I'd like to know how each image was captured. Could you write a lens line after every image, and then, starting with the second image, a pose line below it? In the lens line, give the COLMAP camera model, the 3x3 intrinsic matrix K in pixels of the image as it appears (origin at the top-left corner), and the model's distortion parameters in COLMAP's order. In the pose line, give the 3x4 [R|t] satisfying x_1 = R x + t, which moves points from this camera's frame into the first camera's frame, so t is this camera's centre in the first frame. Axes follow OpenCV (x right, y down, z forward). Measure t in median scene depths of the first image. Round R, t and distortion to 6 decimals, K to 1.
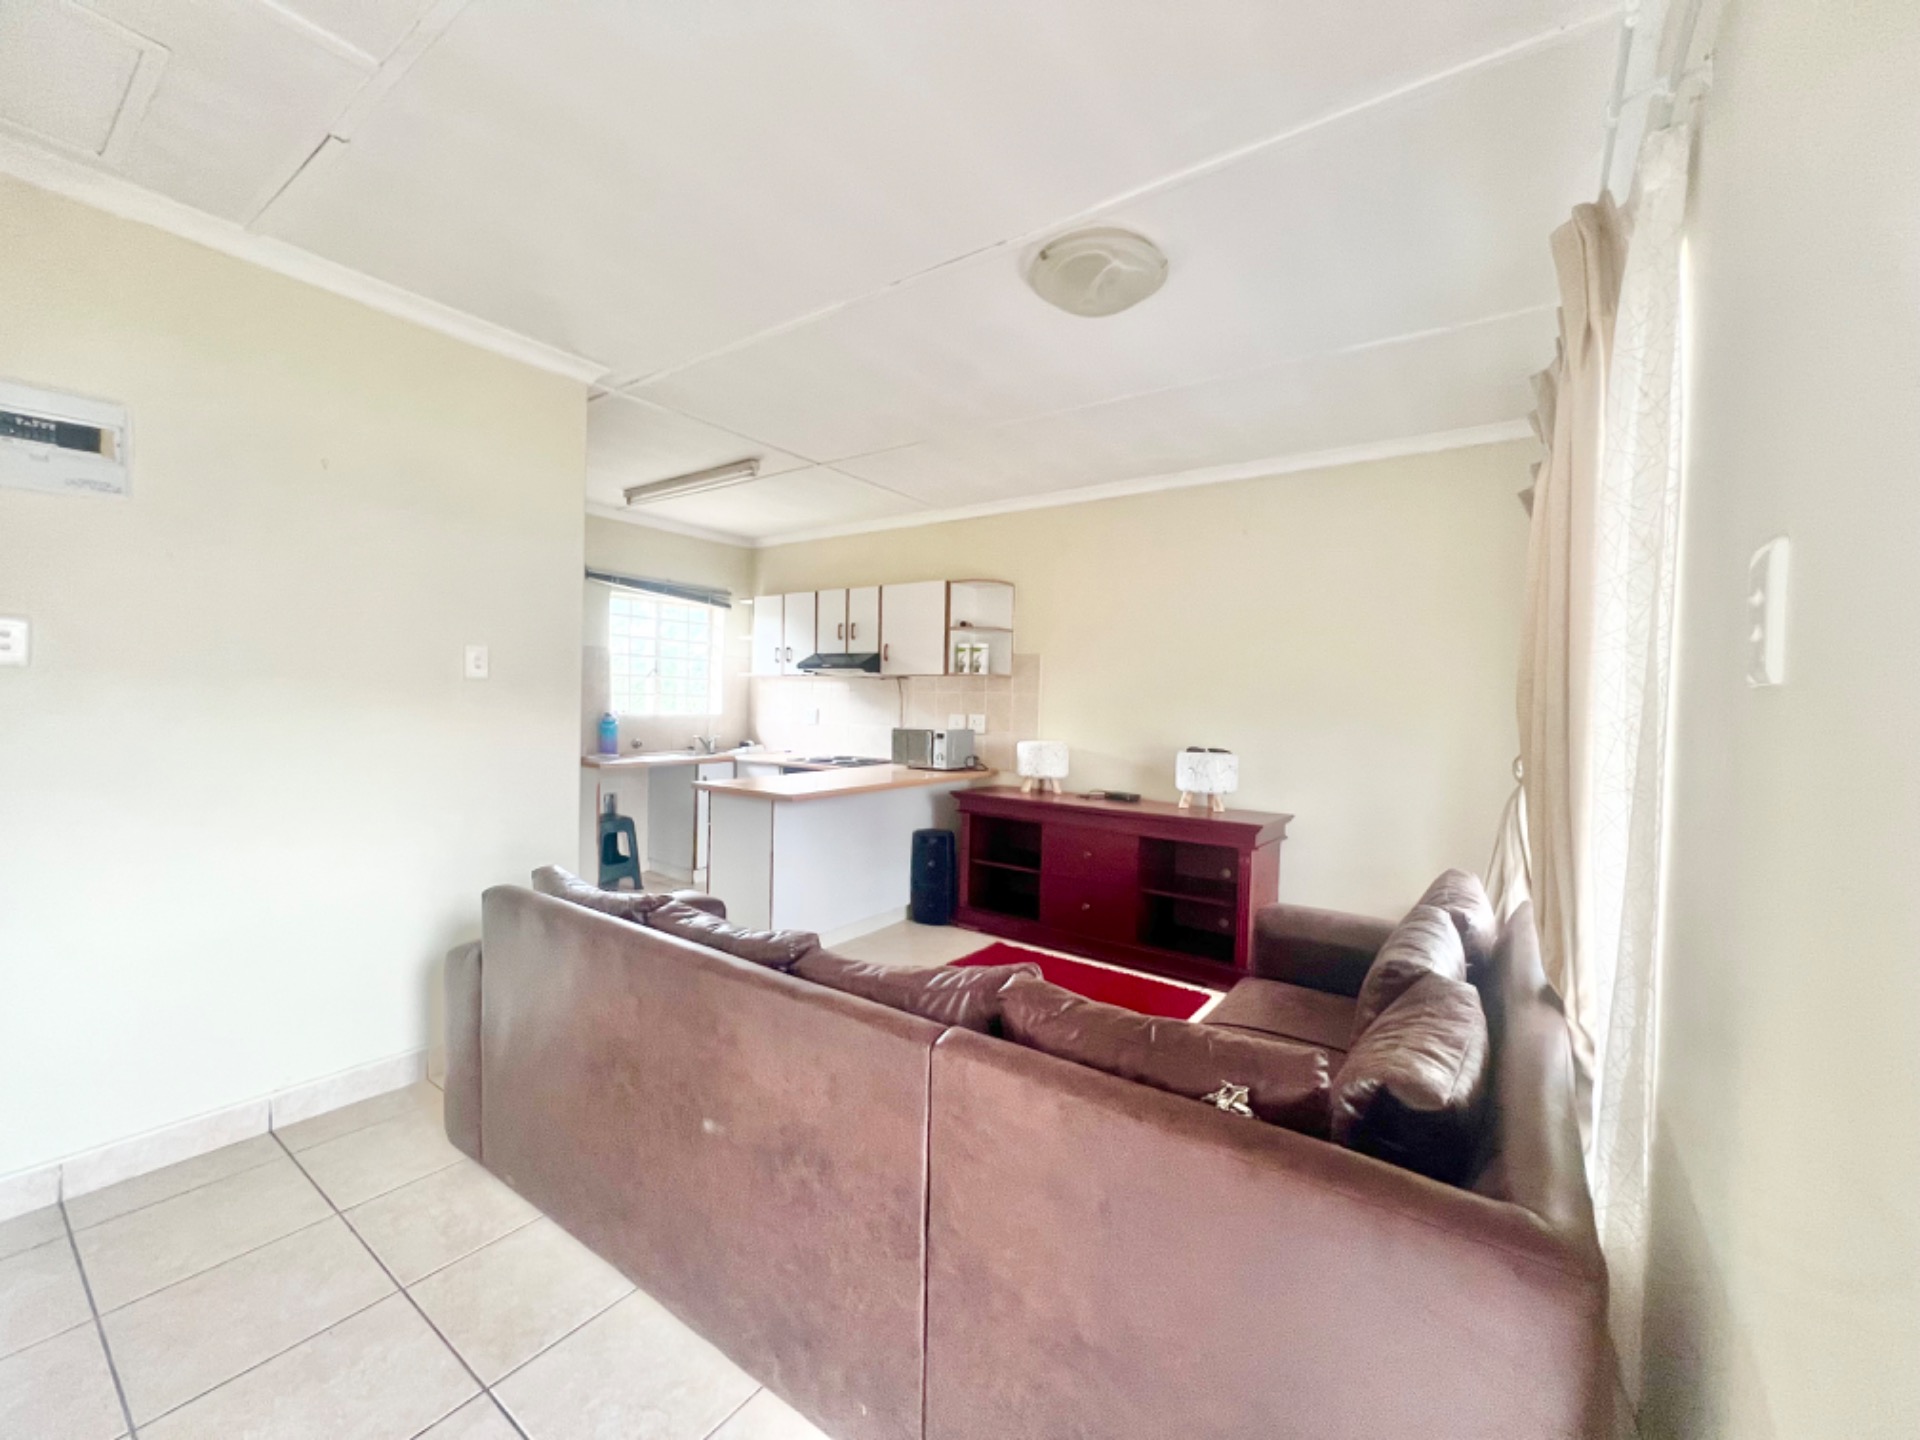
lens RADIAL K [[768.6, 0, 950.5], [0, 768.6, 711.2], [0, 0, 1]] dist [-0.003778, 0.000885]
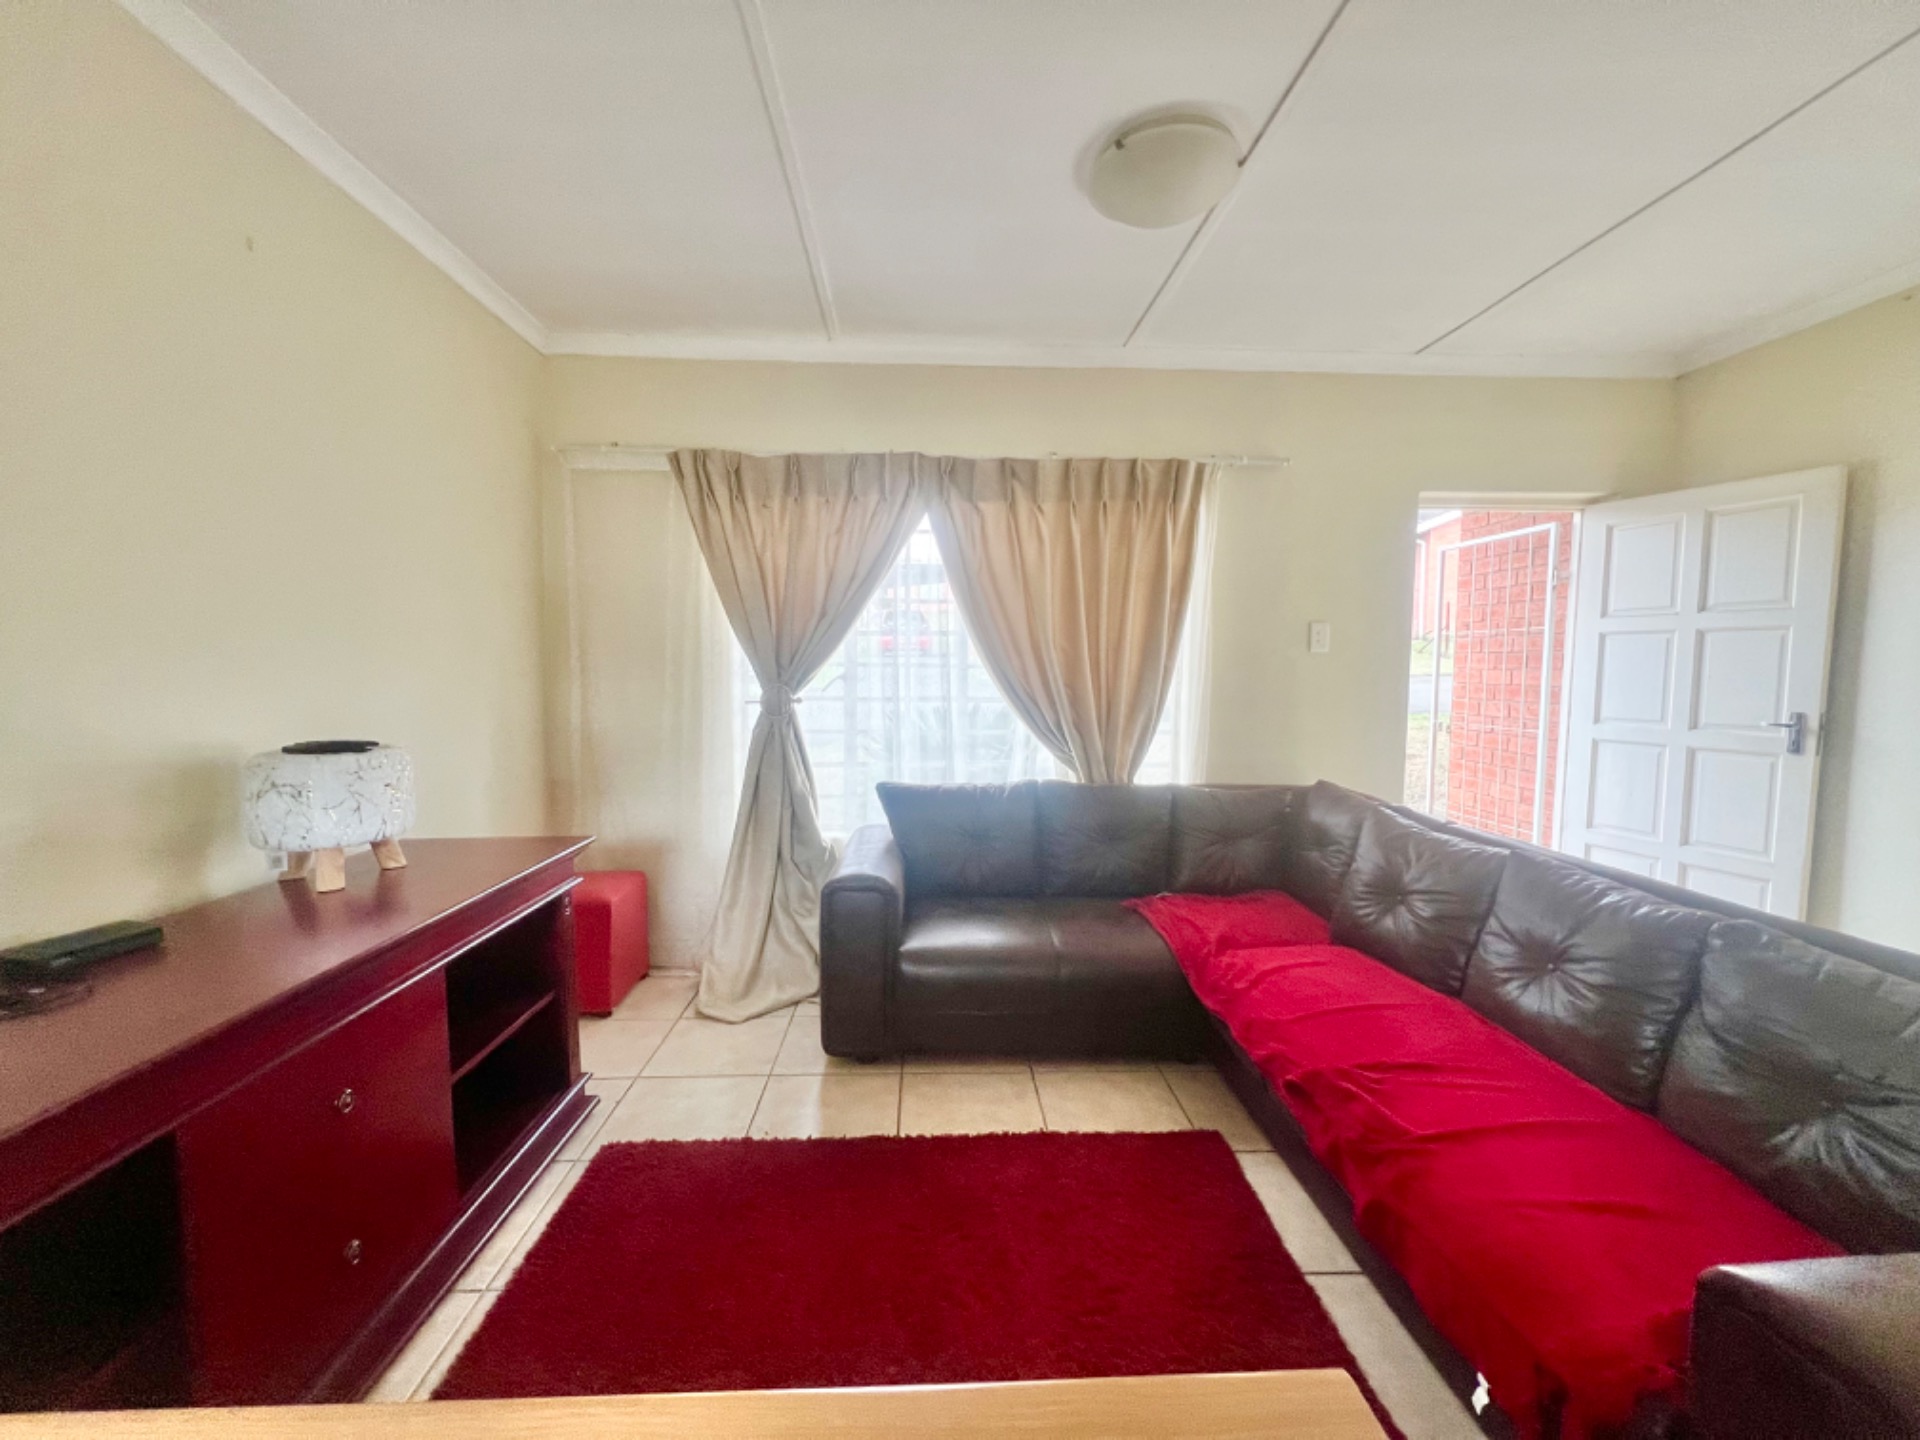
lens RADIAL K [[768.6, 0, 953.6], [0, 768.6, 716.5], [0, 0, 1]] dist [-0.003778, 0.000885]
pose [[-0.620395, -0.078352, 0.780366, -0.187747], [-0.009501, 0.995675, 0.092417, -0.008472], [-0.784232, 0.049921, -0.618456, 0.822483]]
